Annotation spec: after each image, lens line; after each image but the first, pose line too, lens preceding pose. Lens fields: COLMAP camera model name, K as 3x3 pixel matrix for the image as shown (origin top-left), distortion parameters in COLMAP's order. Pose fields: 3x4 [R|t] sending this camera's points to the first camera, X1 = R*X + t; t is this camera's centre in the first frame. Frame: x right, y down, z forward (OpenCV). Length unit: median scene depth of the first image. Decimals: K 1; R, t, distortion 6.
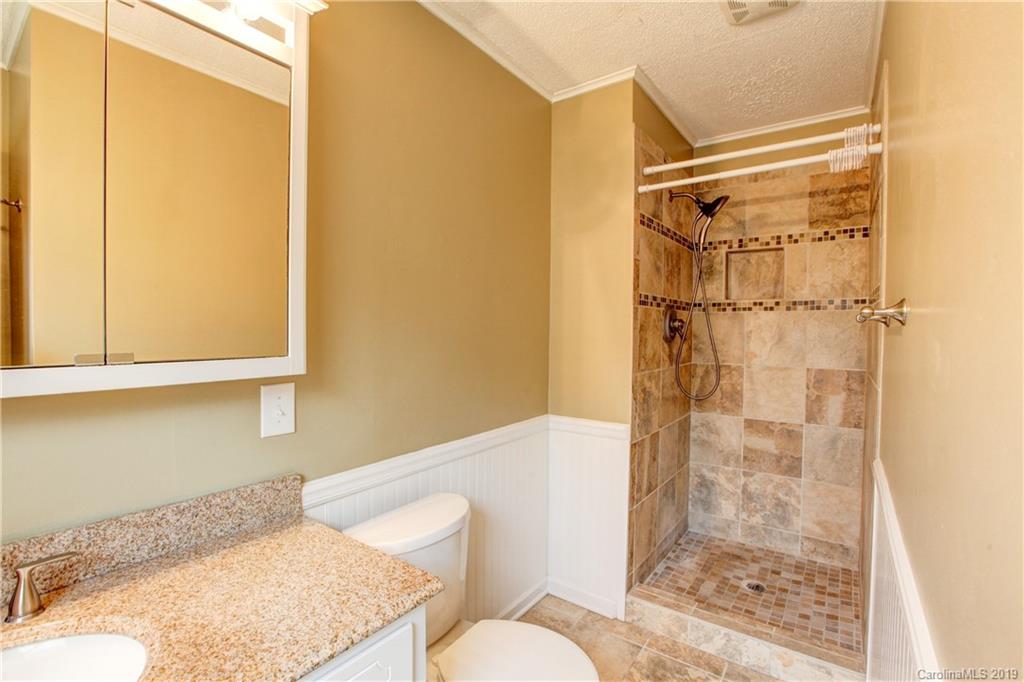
lens RADIAL K [[462.7, 0, 518.7], [0, 462.7, 338.8], [0, 0, 1]] dist [-0.046056, 0.012277]
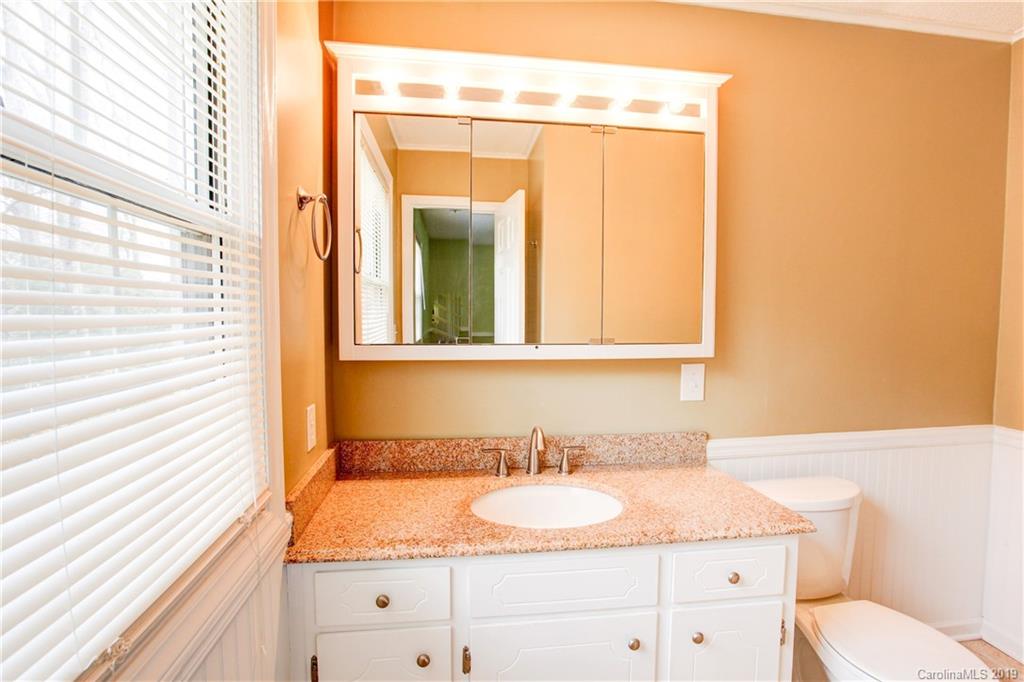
lens RADIAL K [[462.7, 0, 516.2], [0, 462.7, 345.9], [0, 0, 1]] dist [-0.046056, 0.012277]
pose [[0.677093, 0.035532, -0.735039, 0.149973], [-0.008242, 0.999137, 0.040707, -0.008240], [0.735851, -0.021504, 0.676802, -0.381608]]
